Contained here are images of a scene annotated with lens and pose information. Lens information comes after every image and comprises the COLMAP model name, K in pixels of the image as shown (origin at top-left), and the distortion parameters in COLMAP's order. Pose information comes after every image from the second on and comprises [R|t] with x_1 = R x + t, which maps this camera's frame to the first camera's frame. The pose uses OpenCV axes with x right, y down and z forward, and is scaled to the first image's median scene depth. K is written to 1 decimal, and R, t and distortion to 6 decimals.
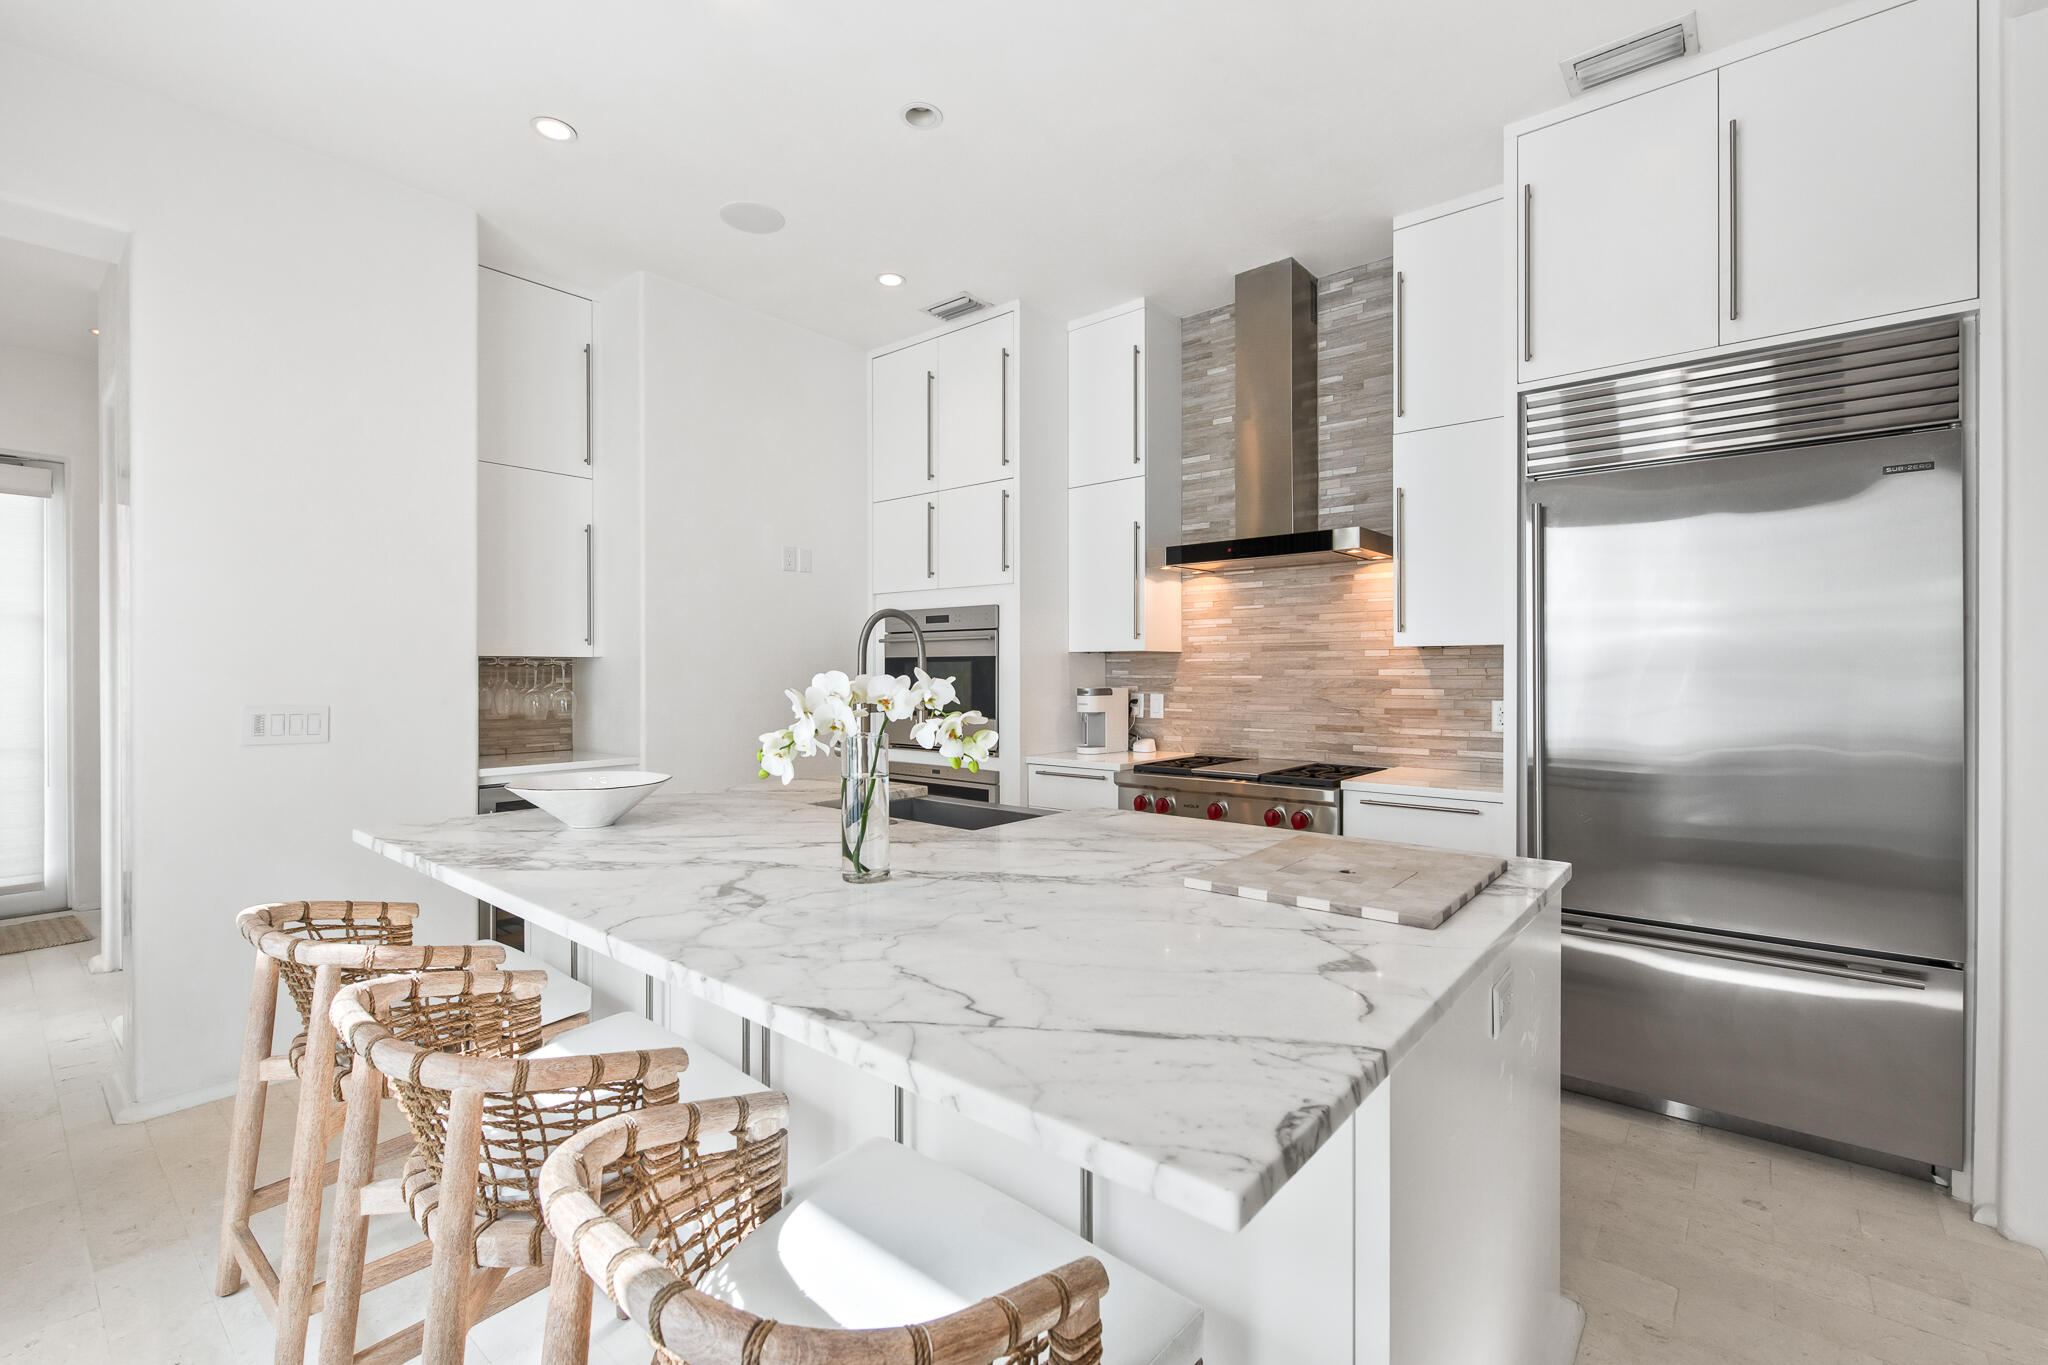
lens RADIAL K [[877.5, 0, 1024.0], [0, 877.5, 682.5], [0, 0, 1]] dist [-0.003192, -0.000247]
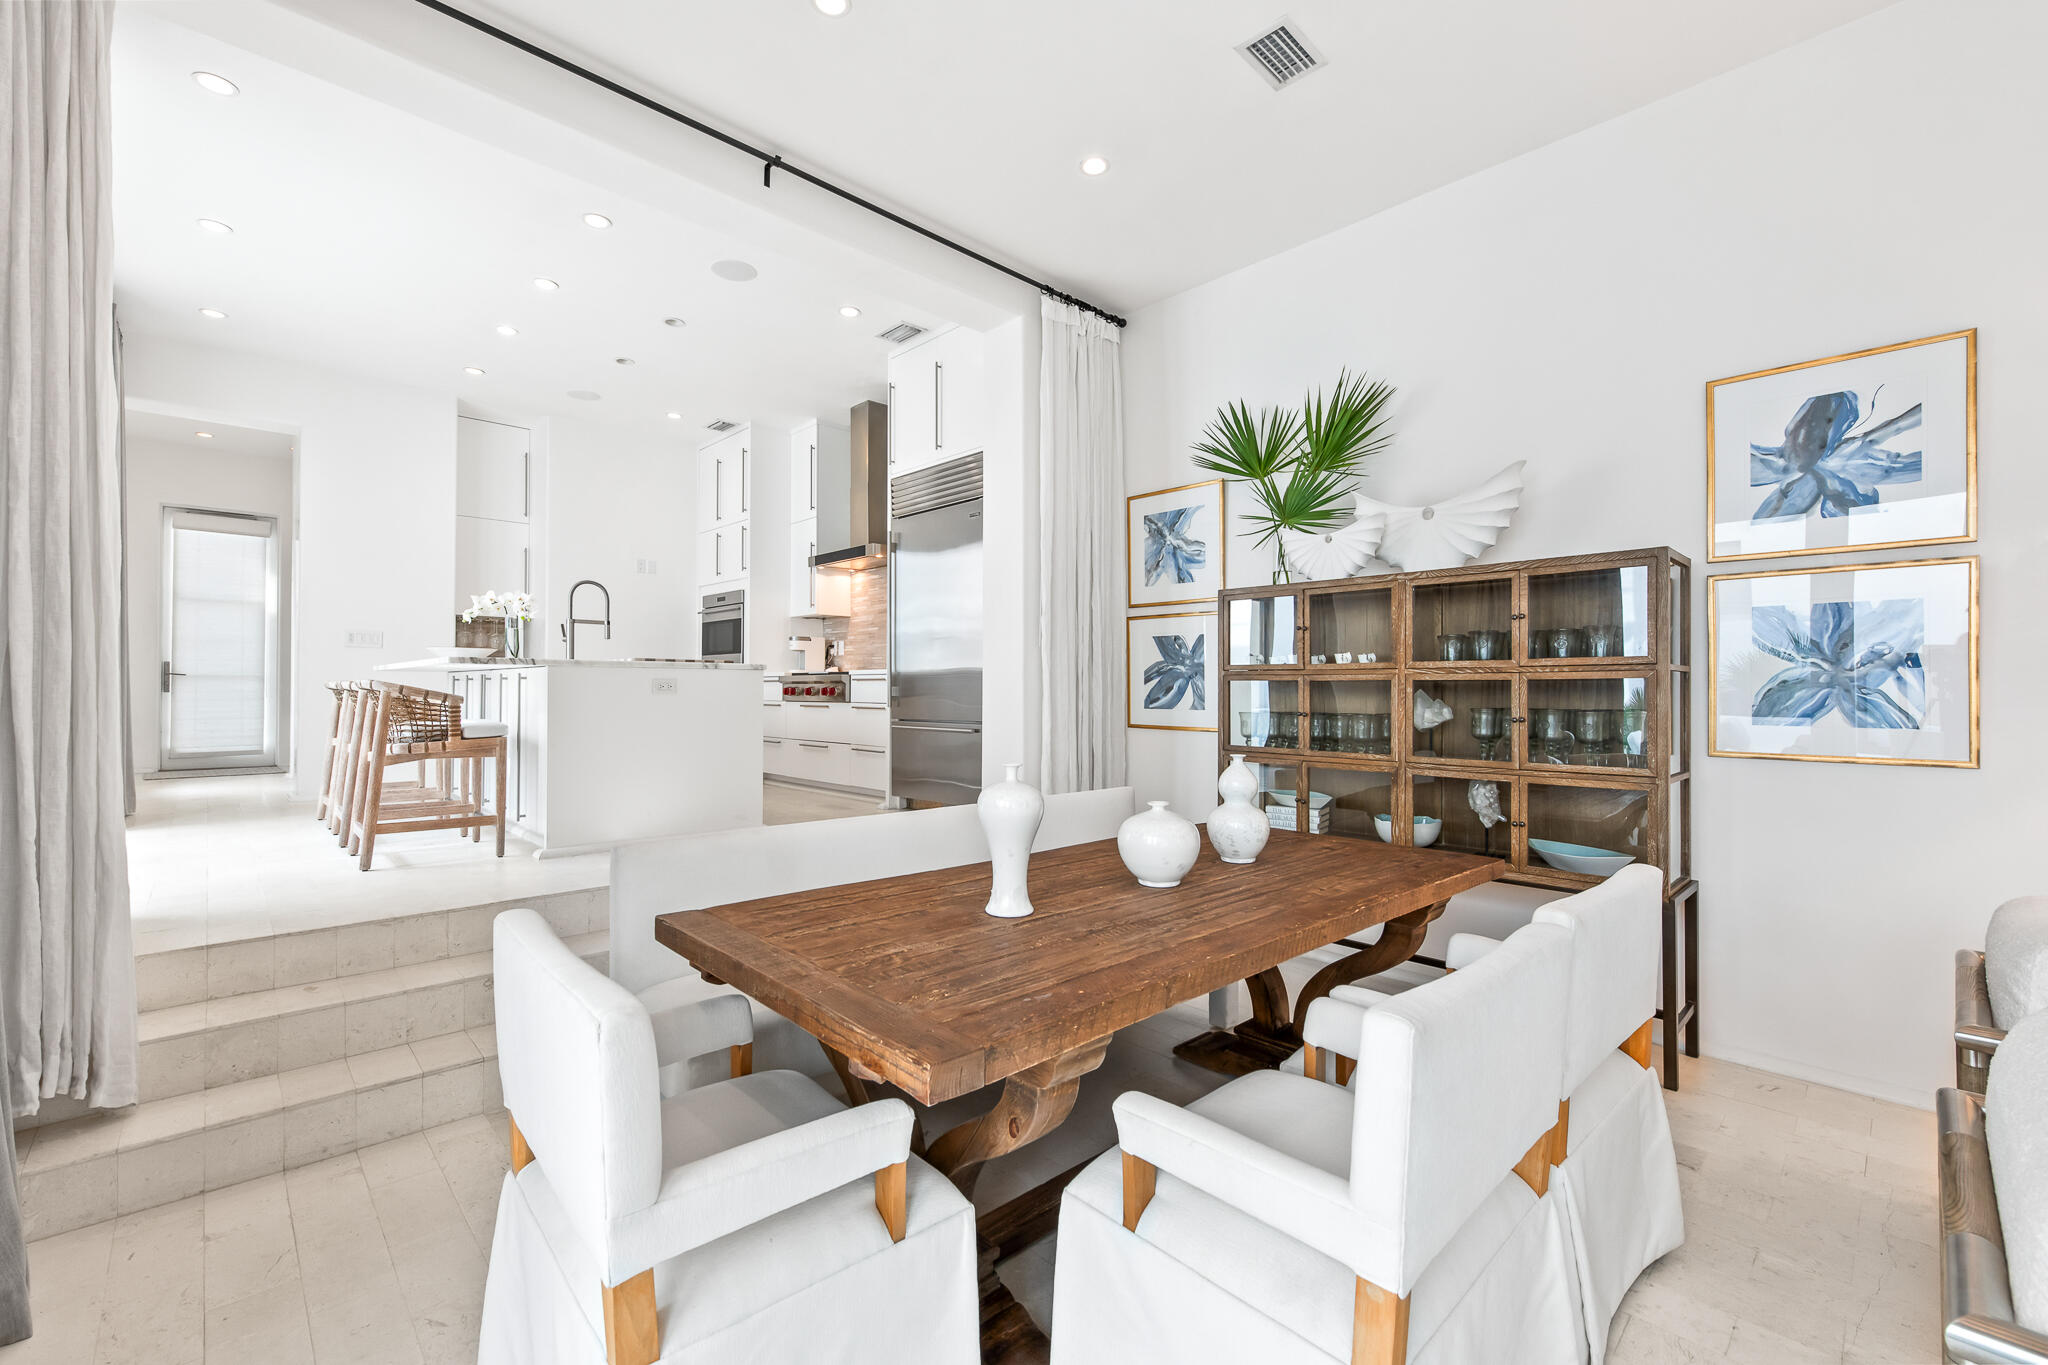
lens RADIAL K [[855.5, 0, 1024.0], [0, 855.5, 682.5], [0, 0, 1]] dist [0.000836, 0.000015]
pose [[0.993548, 0.004727, -0.113310, 0.752560], [-0.006881, 0.999803, -0.018630, 0.132357], [0.113200, 0.019290, 0.993385, -0.679394]]
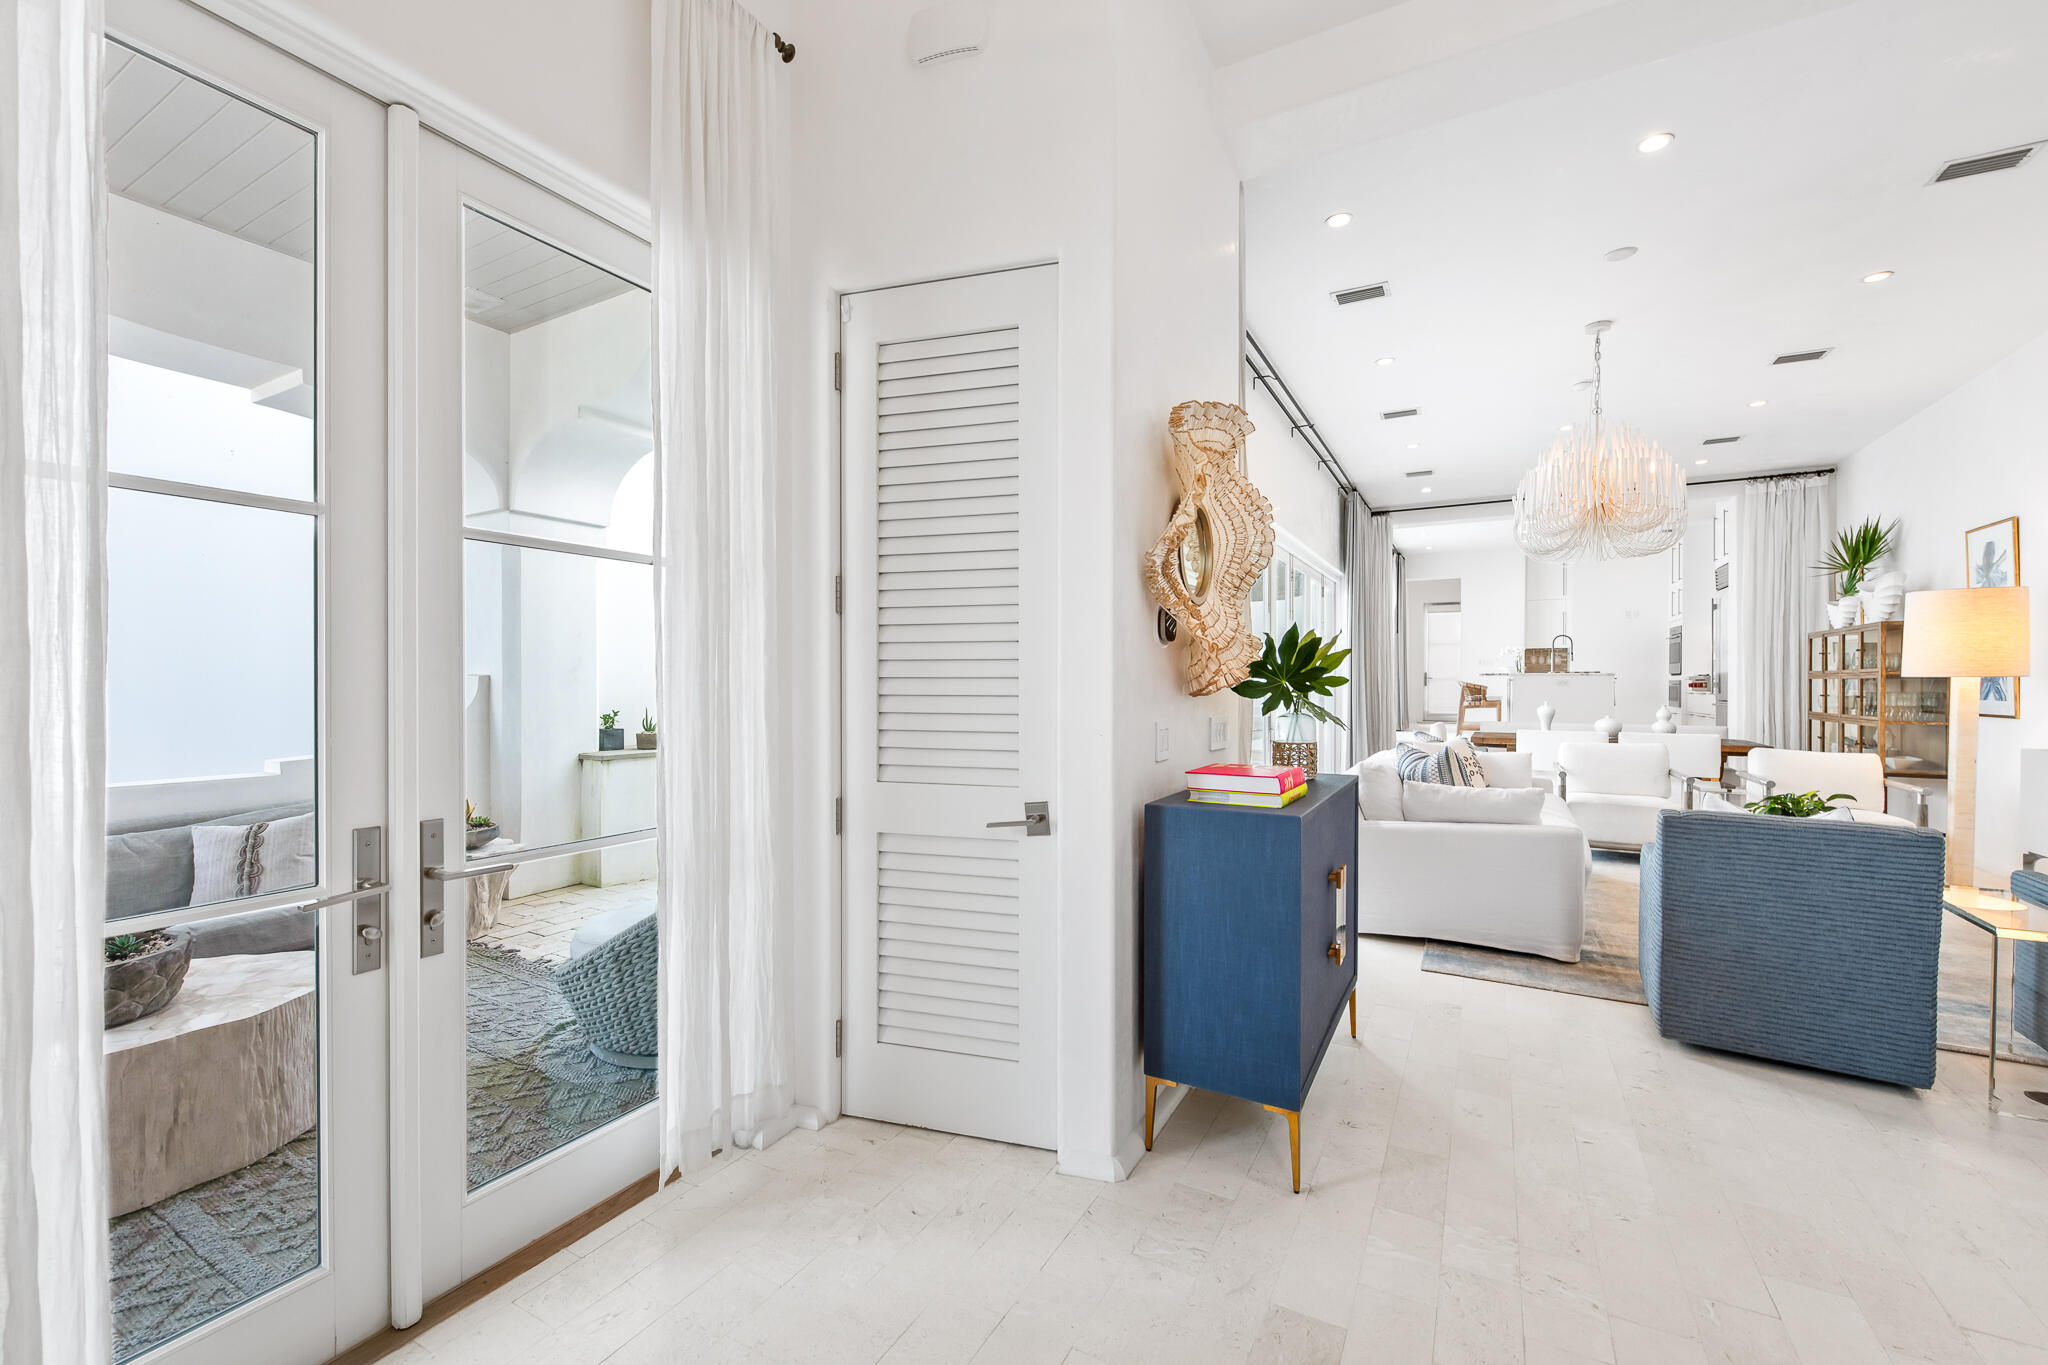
lens RADIAL K [[855.5, 0, 1024.0], [0, 855.5, 682.5], [0, 0, 1]] dist [0.000836, 0.000015]
pose [[0.203396, 0.001703, -0.979095, 2.243850], [-0.013345, 0.999910, -0.001033, 0.142655], [0.979006, 0.013276, 0.203400, -1.707647]]
